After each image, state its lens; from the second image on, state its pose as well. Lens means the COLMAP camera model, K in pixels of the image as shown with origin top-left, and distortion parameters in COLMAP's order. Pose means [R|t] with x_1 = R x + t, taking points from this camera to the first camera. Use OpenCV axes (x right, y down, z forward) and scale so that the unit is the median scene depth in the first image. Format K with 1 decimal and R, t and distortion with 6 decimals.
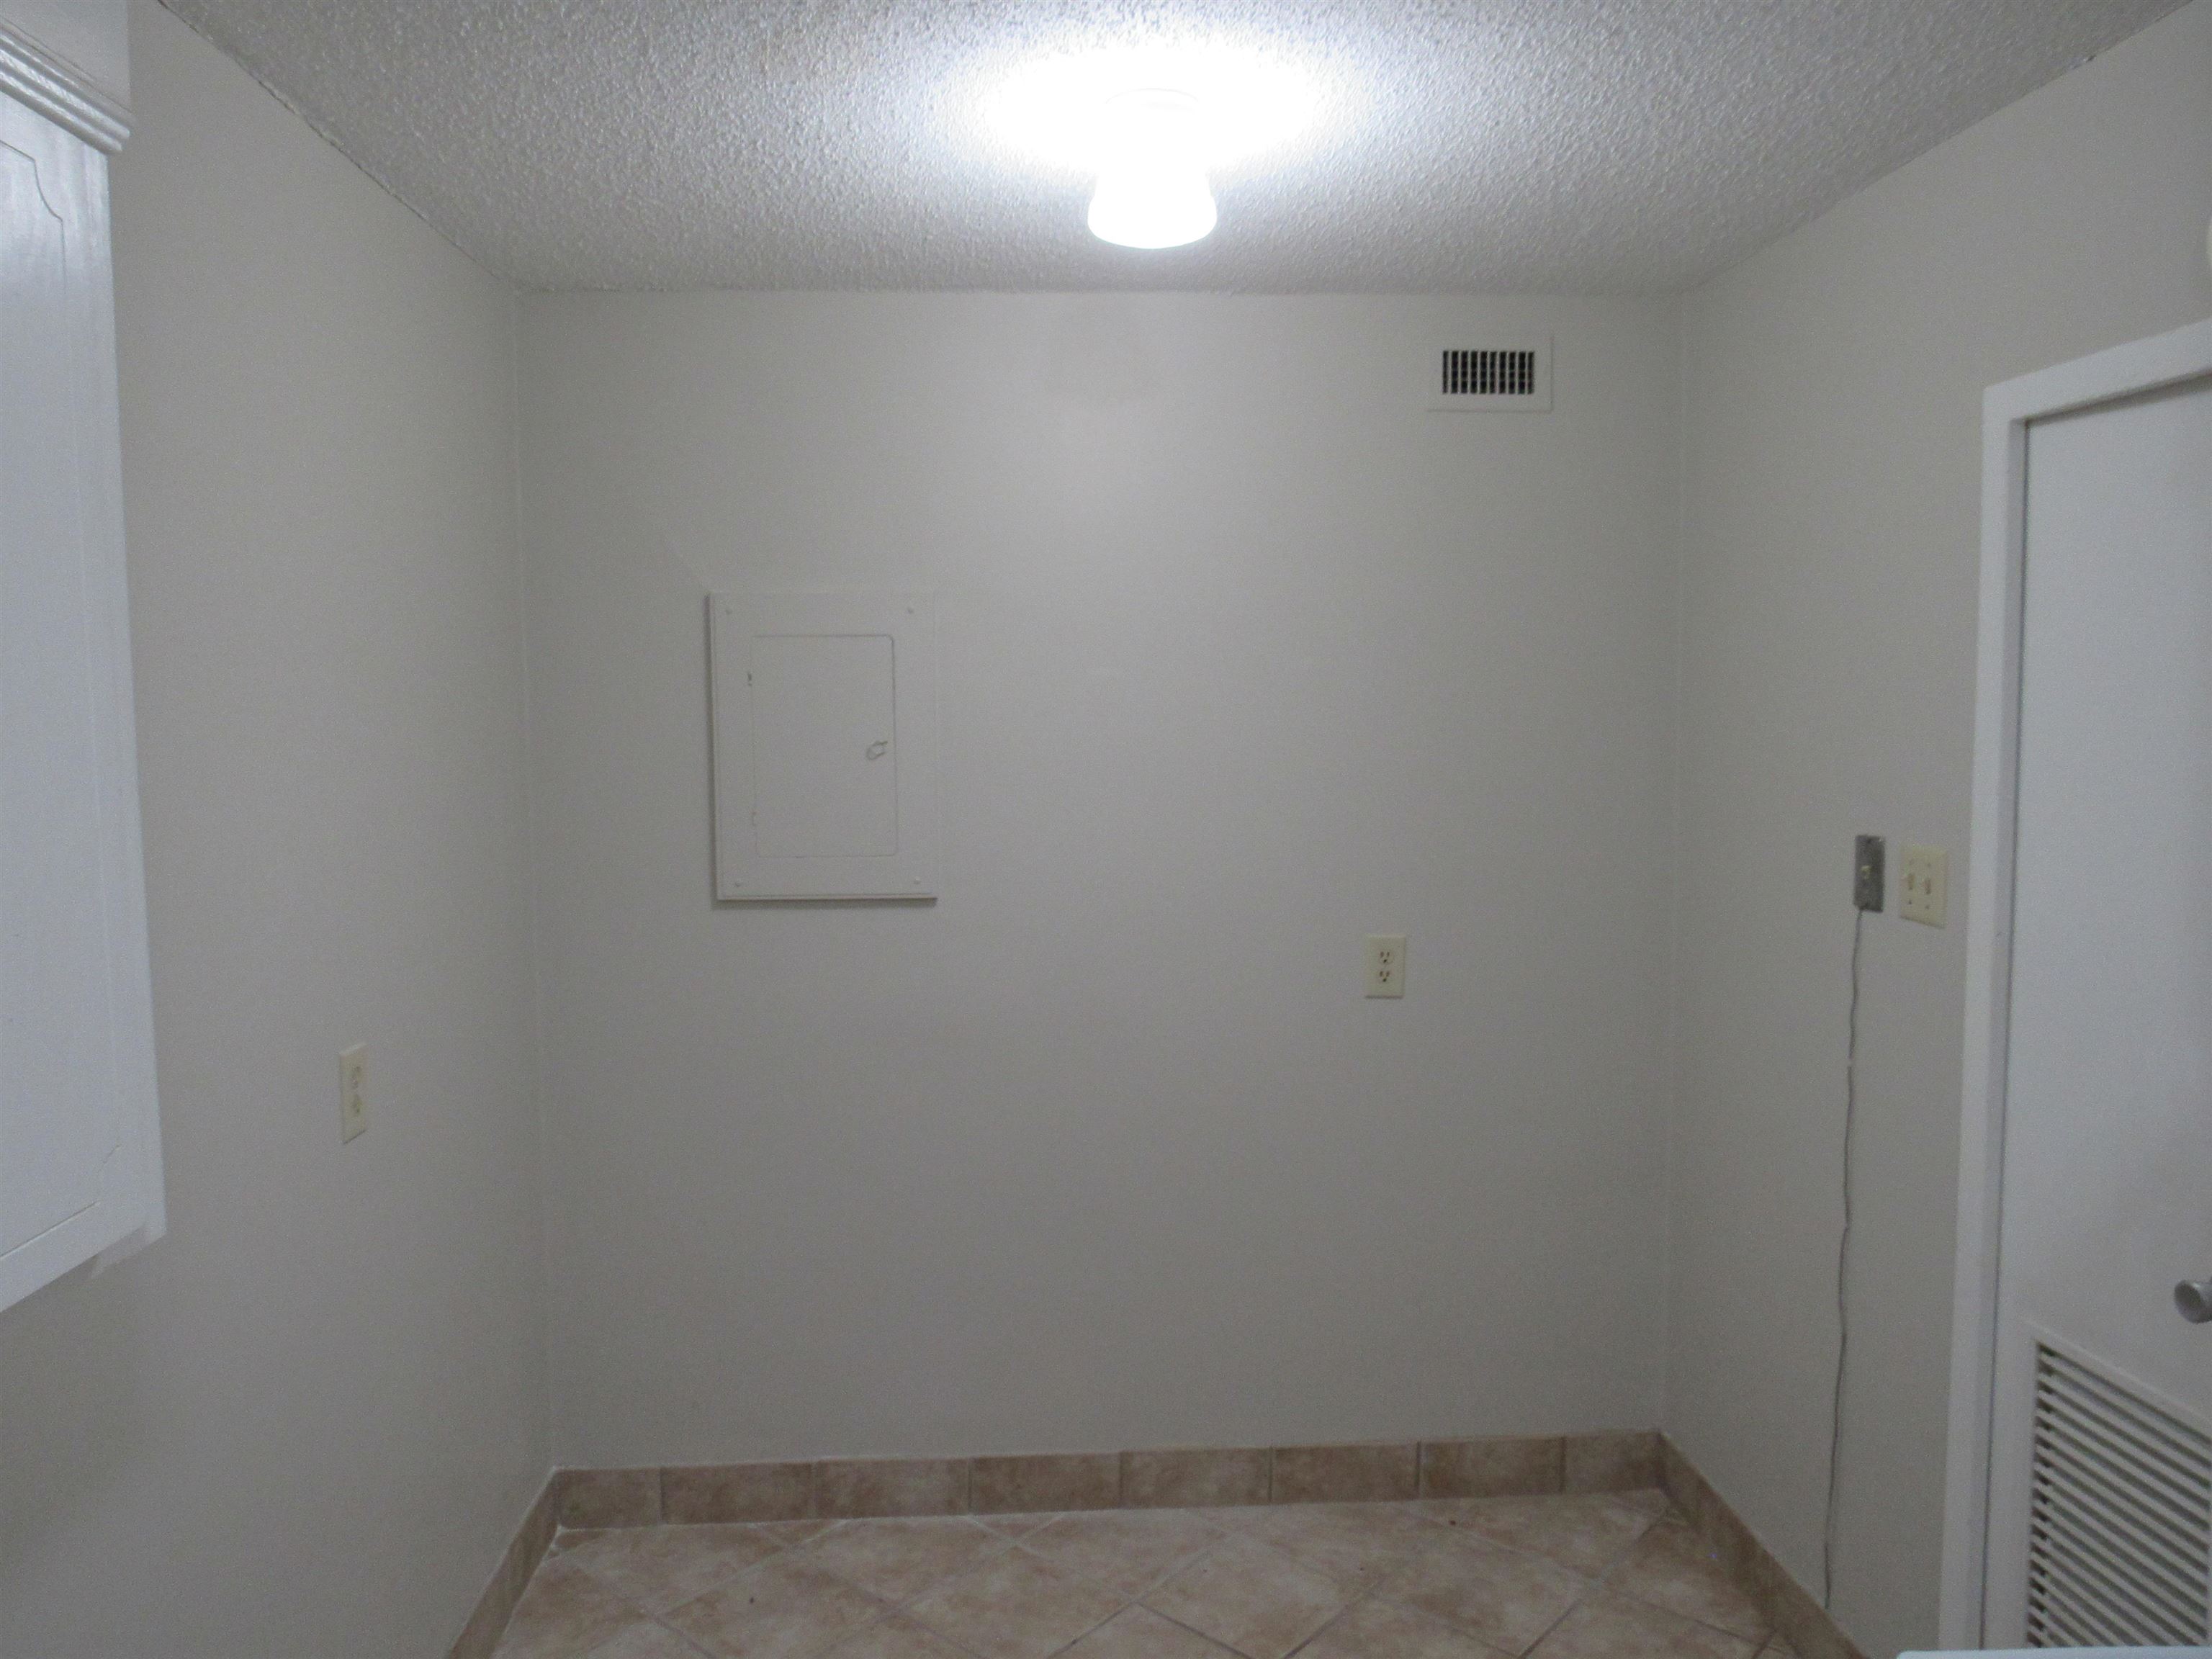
lens RADIAL K [[1564.3, 0, 1114.4], [0, 1564.3, 832.9], [0, 0, 1]] dist [-0.033390, 0.011795]
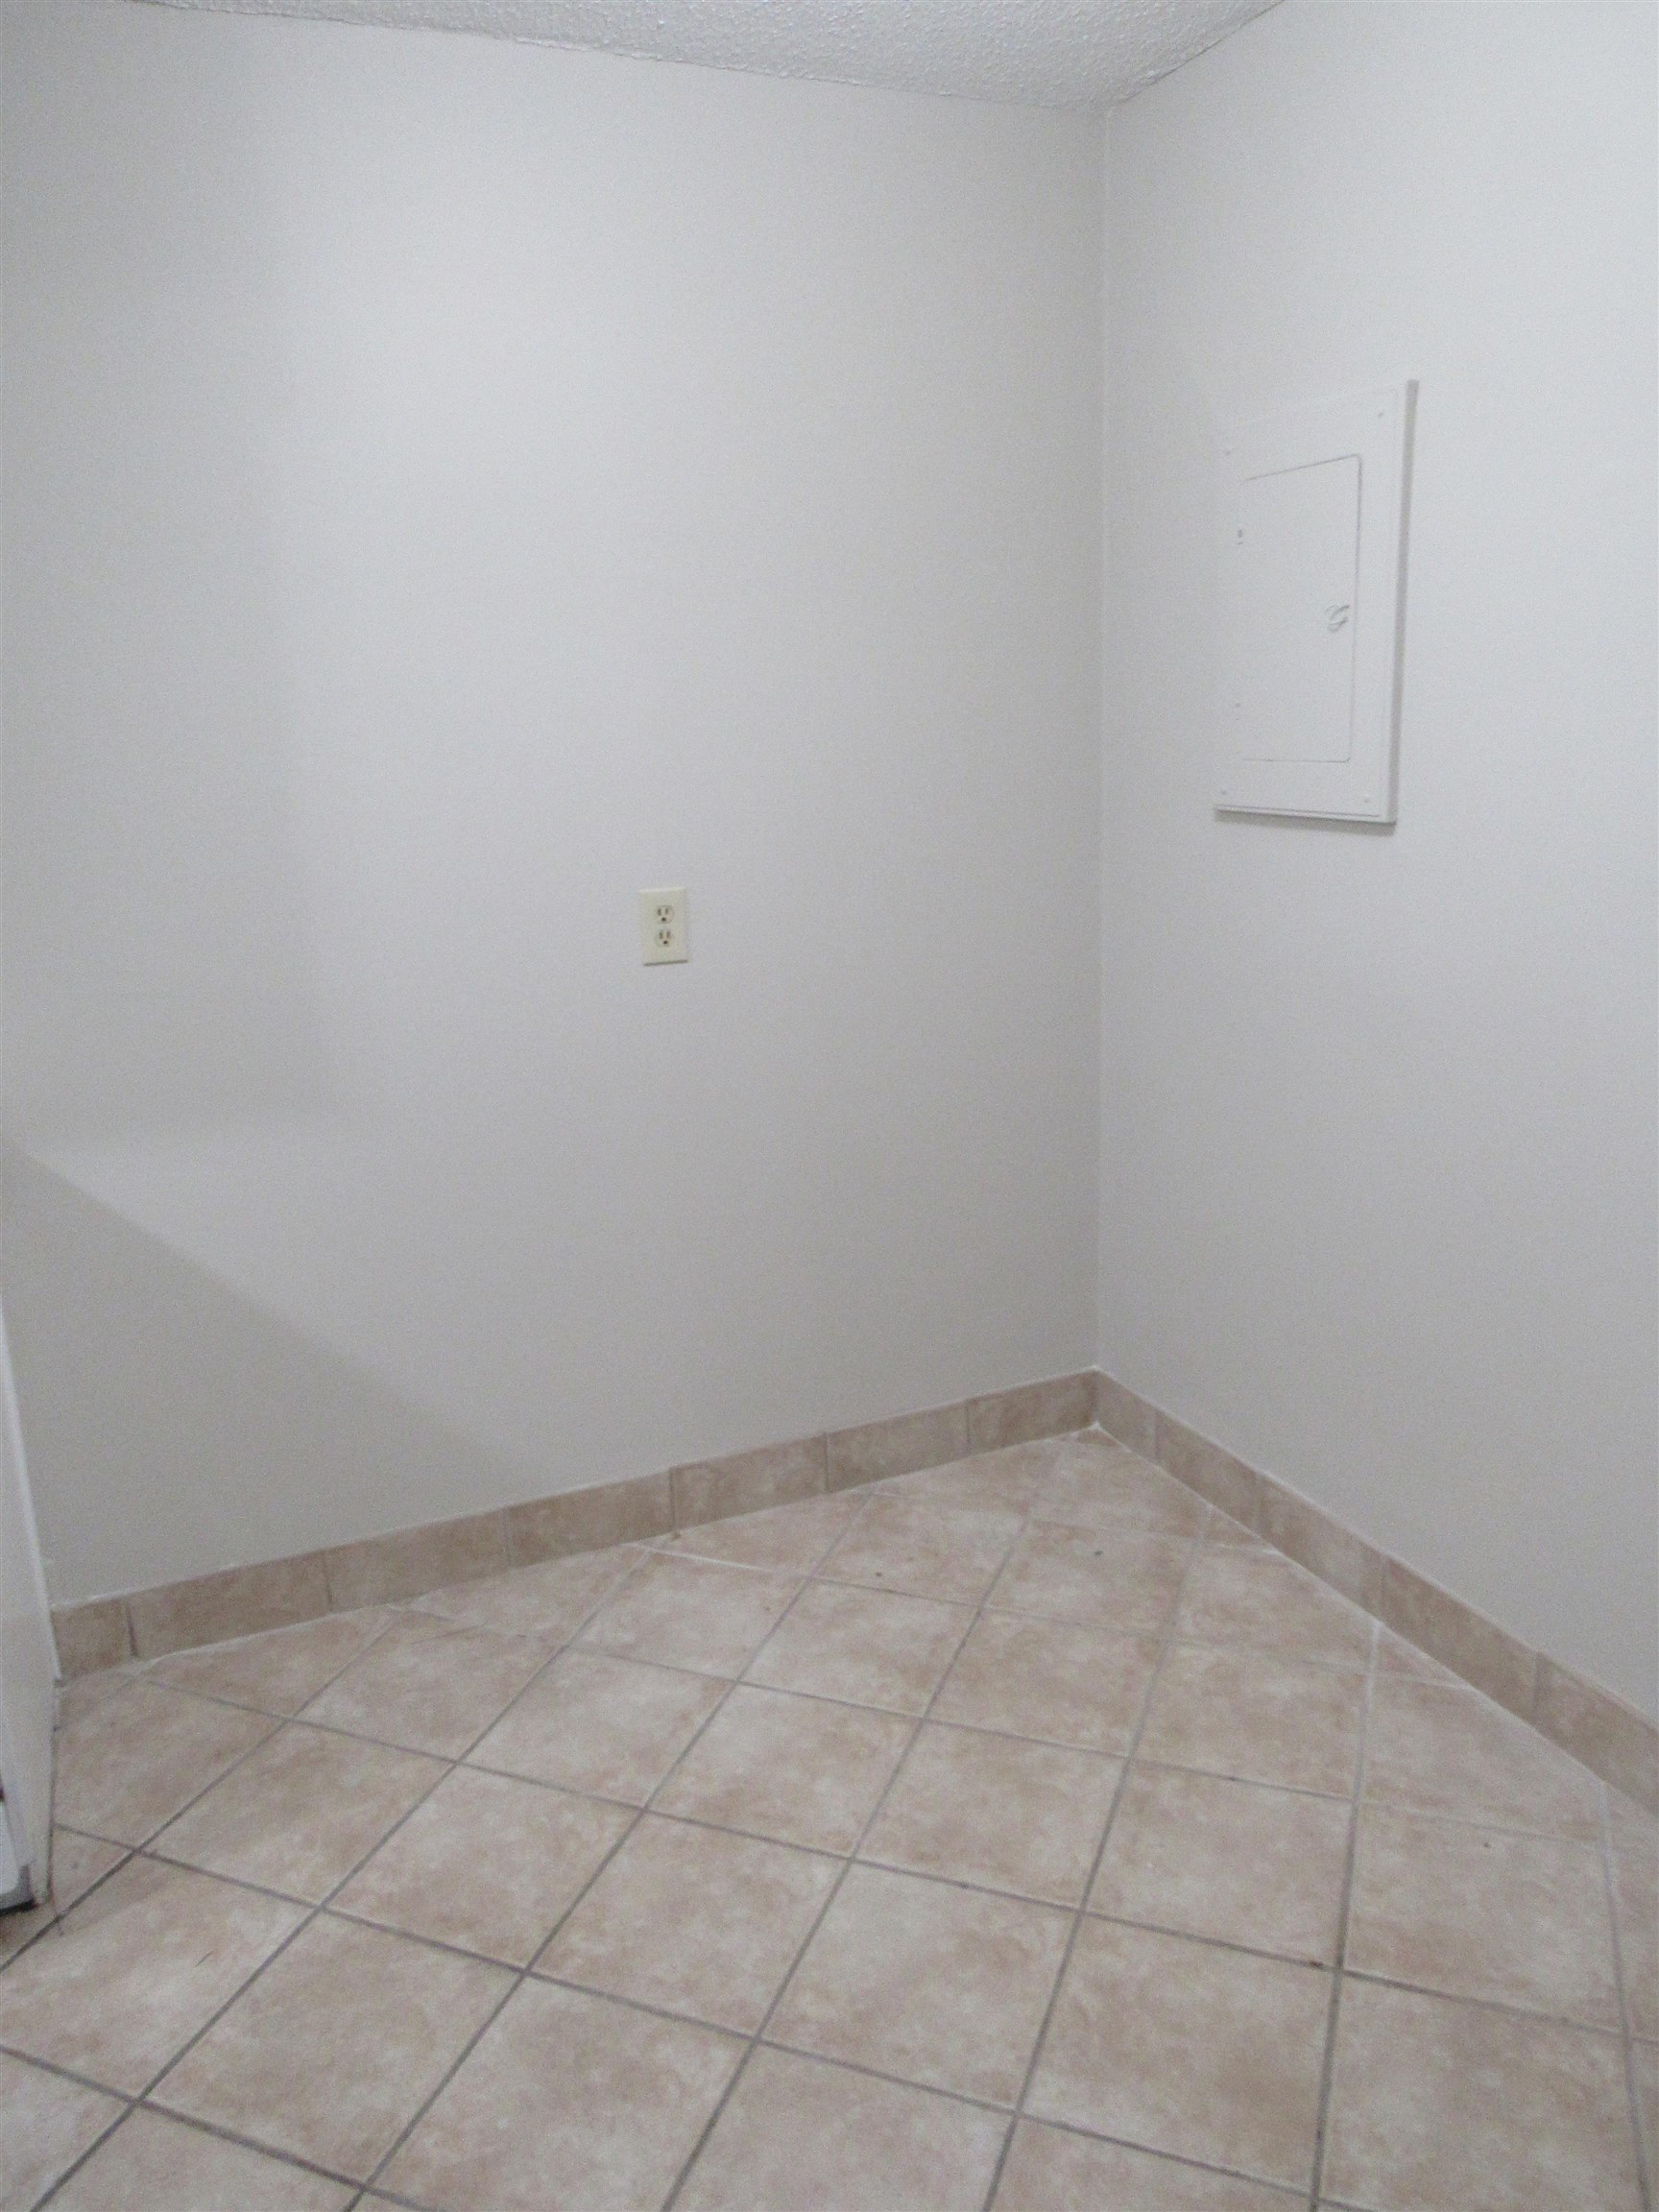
lens RADIAL K [[1564.3, 0, 829.5], [0, 1564.3, 1106.0], [0, 0, 1]] dist [-0.033390, 0.011795]
pose [[0.334497, 0.218527, -0.916710, 0.491533], [-0.031191, 0.974778, 0.220989, 0.016765], [0.941880, -0.045327, 0.332877, 0.494367]]
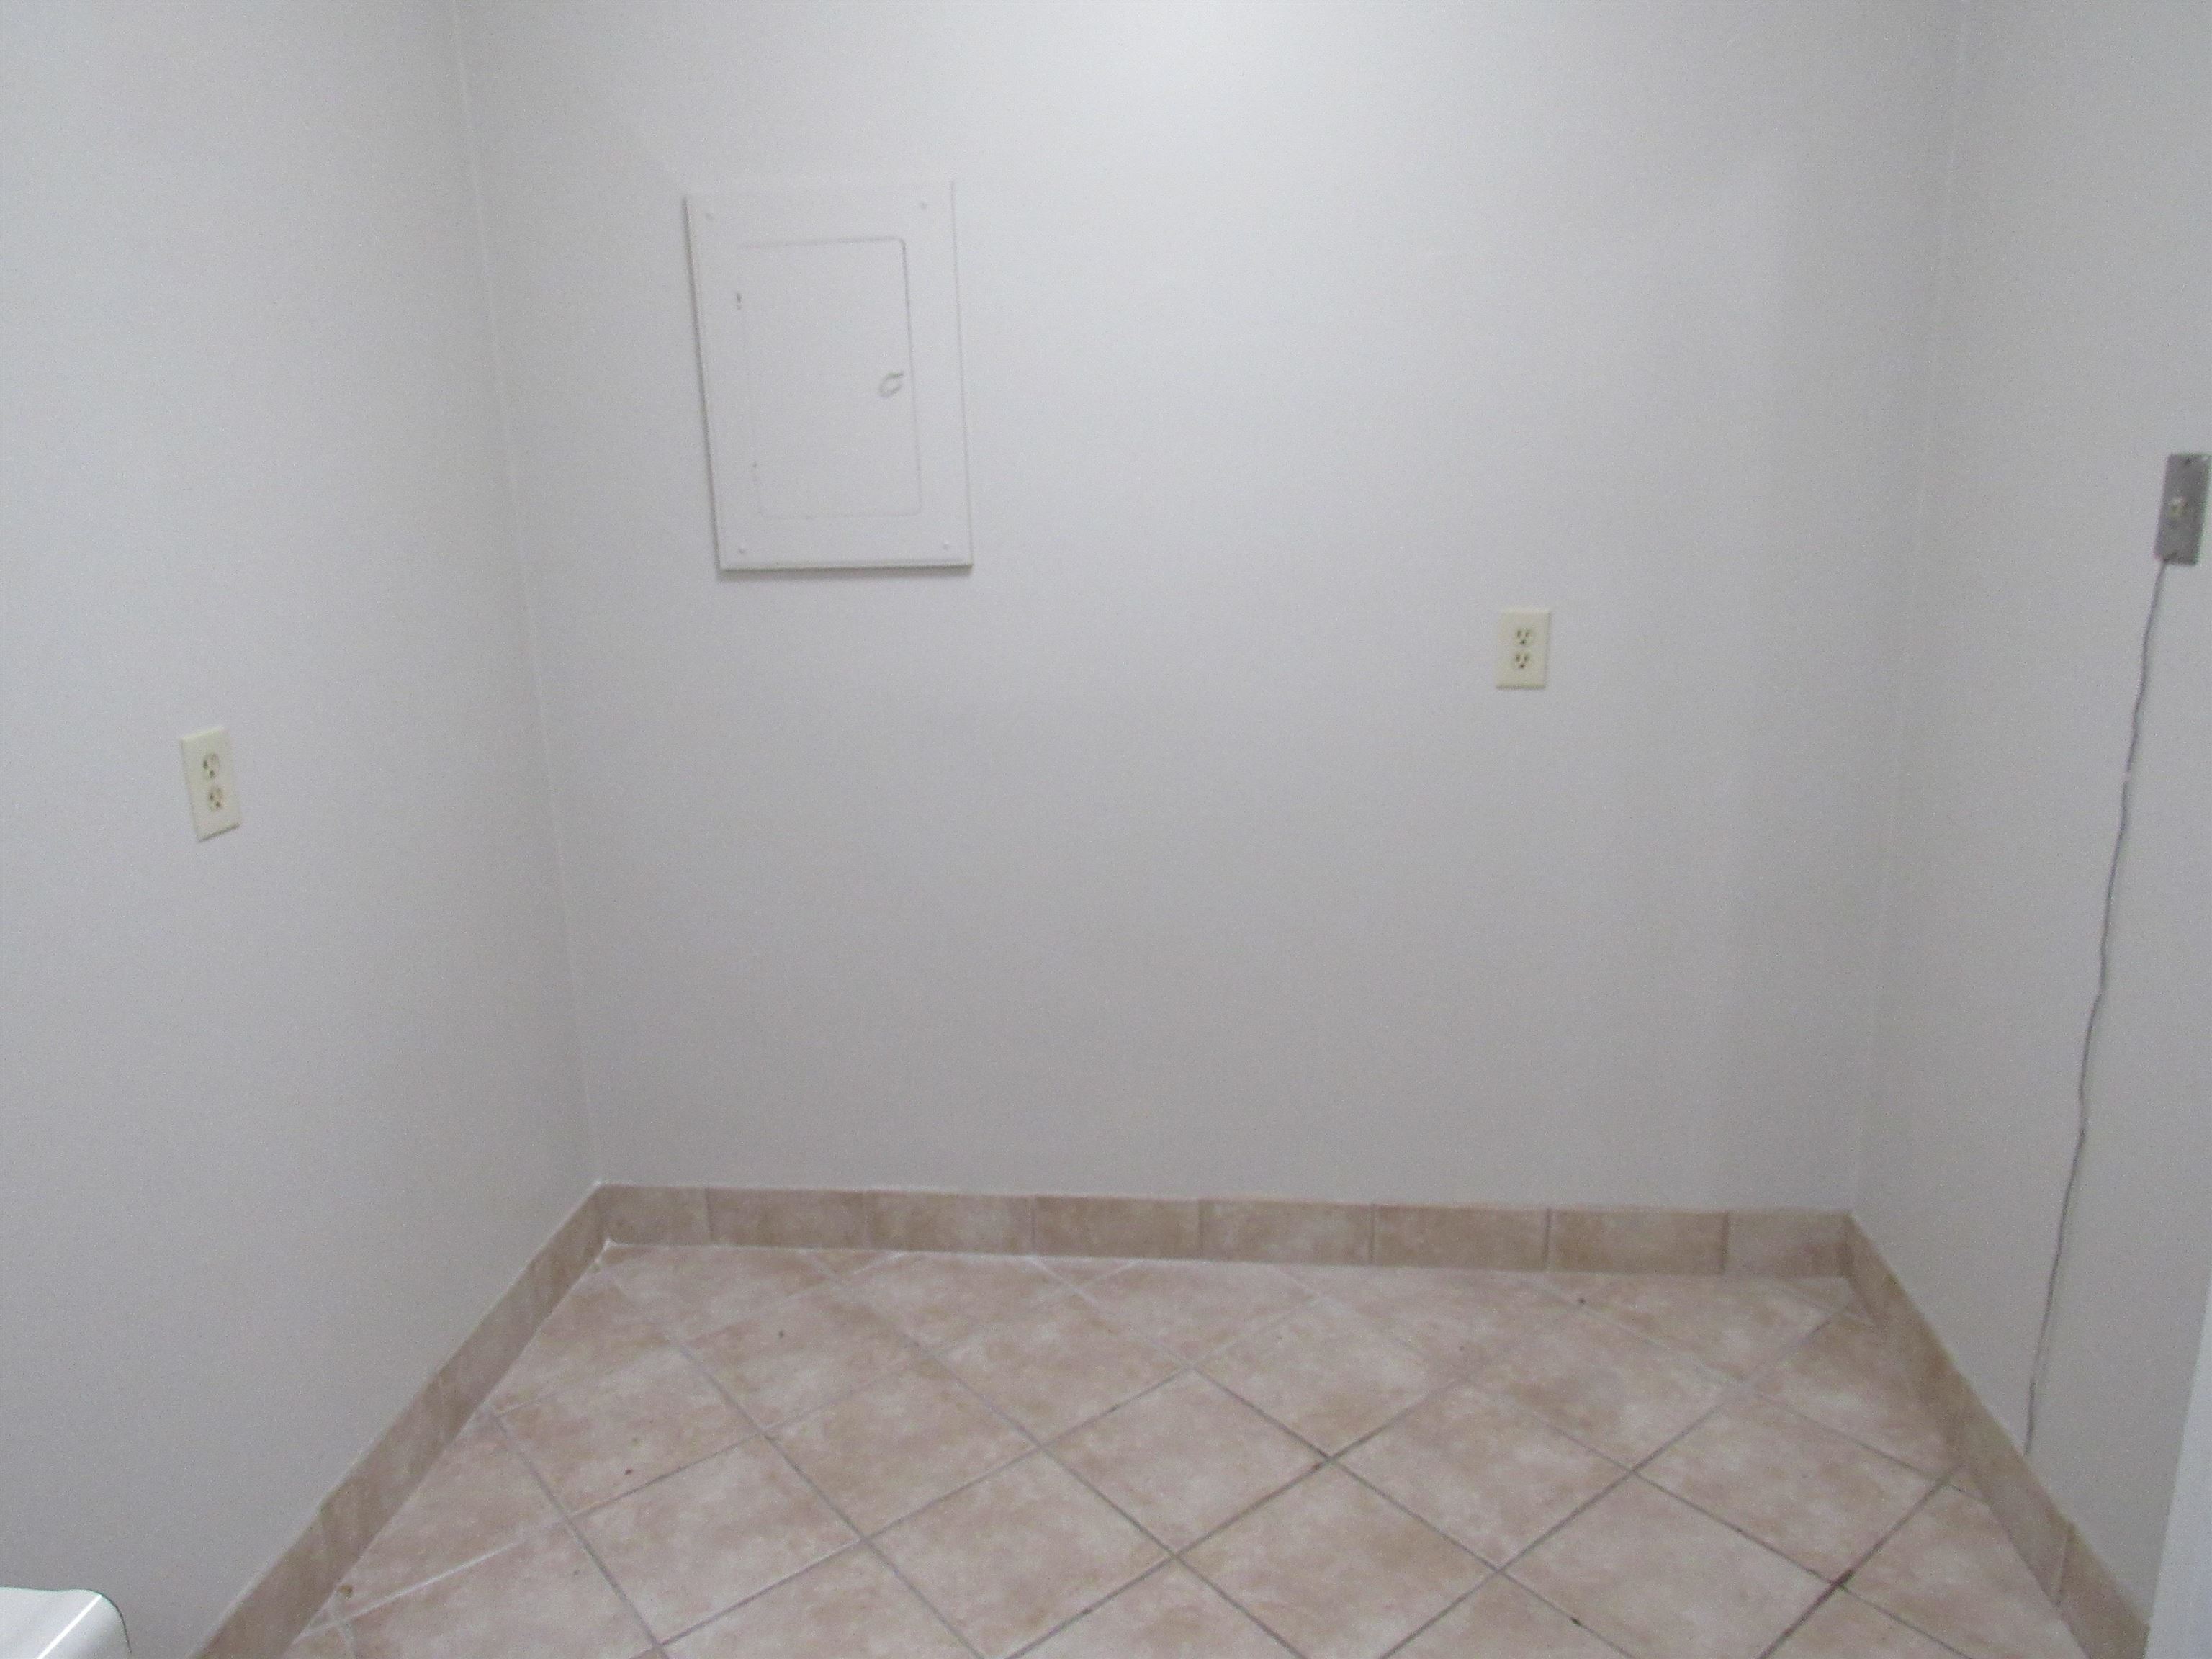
lens RADIAL K [[1564.3, 0, 1114.4], [0, 1564.3, 832.9], [0, 0, 1]] dist [-0.033390, 0.011795]
pose [[0.985203, 0.020673, -0.170138, 0.105775], [0.011057, 0.982963, 0.183468, 0.029319], [0.171032, -0.182635, 0.968190, 0.172697]]
